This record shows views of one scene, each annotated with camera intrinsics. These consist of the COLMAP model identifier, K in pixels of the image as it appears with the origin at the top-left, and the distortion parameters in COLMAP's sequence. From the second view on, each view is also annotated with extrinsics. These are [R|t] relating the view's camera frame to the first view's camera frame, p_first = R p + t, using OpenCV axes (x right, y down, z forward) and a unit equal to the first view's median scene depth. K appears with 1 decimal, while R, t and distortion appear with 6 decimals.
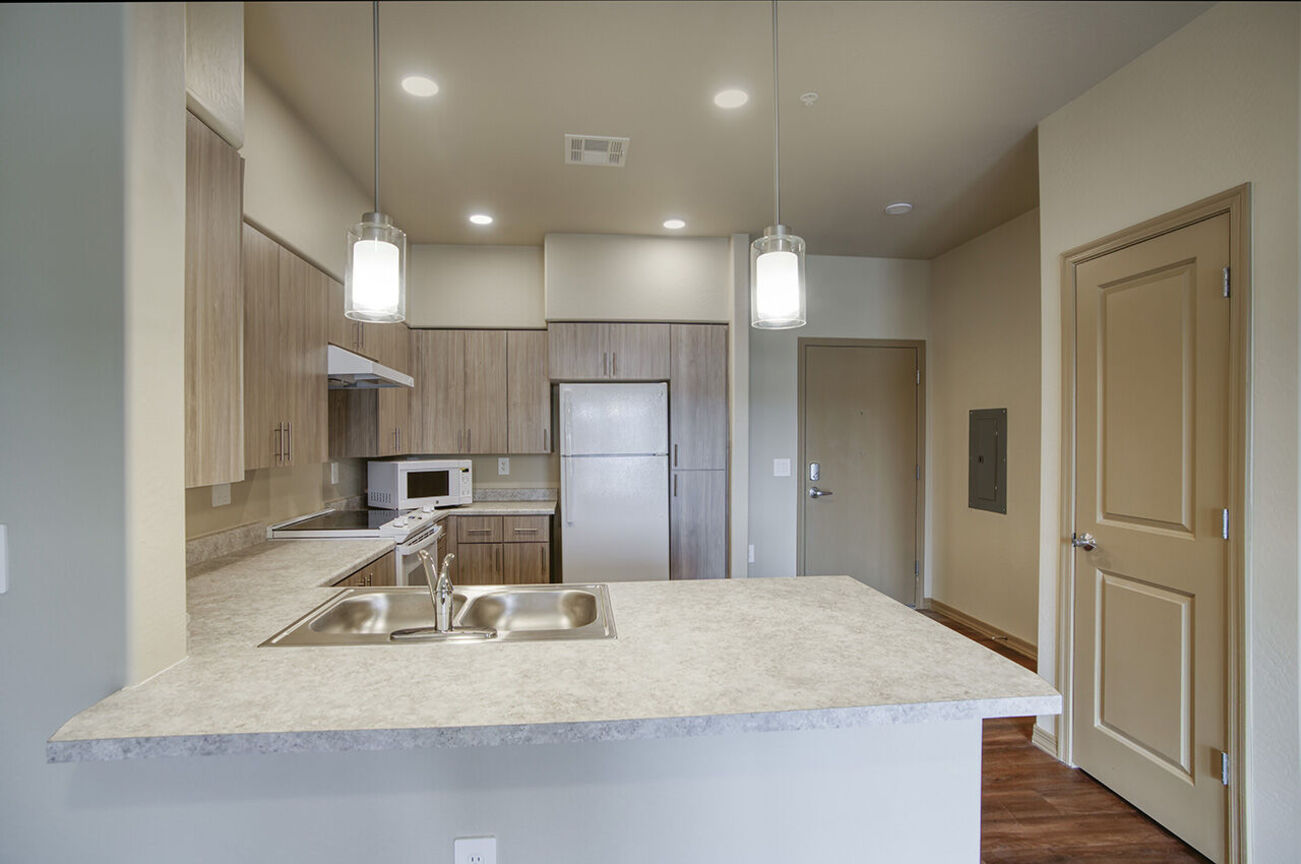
lens RADIAL K [[608.6, 0, 650.5], [0, 608.6, 432.0], [0, 0, 1]] dist [-0.054498, -0.000012]
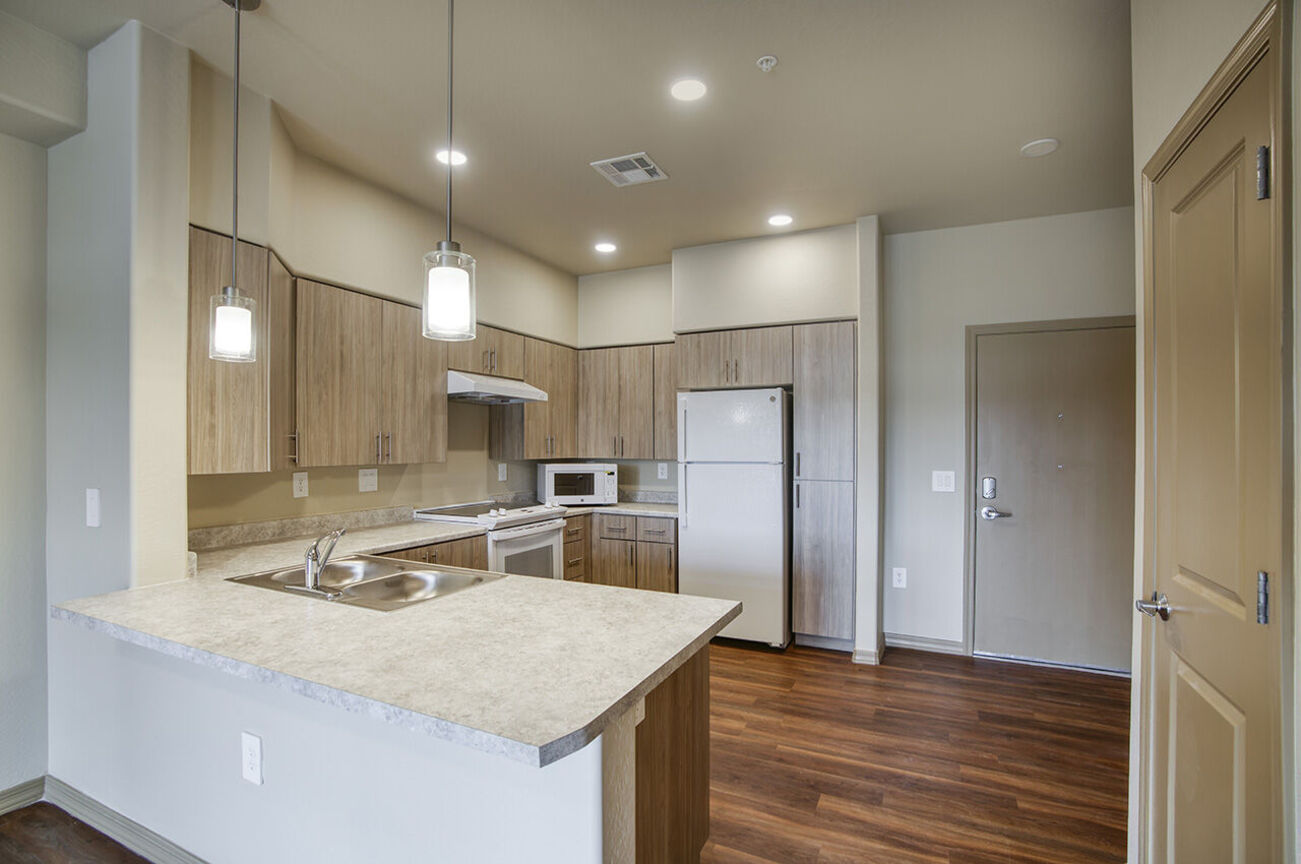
lens RADIAL K [[600.5, 0, 651.4], [0, 600.5, 439.8], [0, 0, 1]] dist [-0.033321, 0.000211]
pose [[0.854402, 0.003778, -0.519598, 0.349557], [-0.002866, 0.999993, 0.002558, -0.001664], [0.519604, -0.000696, 0.854407, 0.093563]]
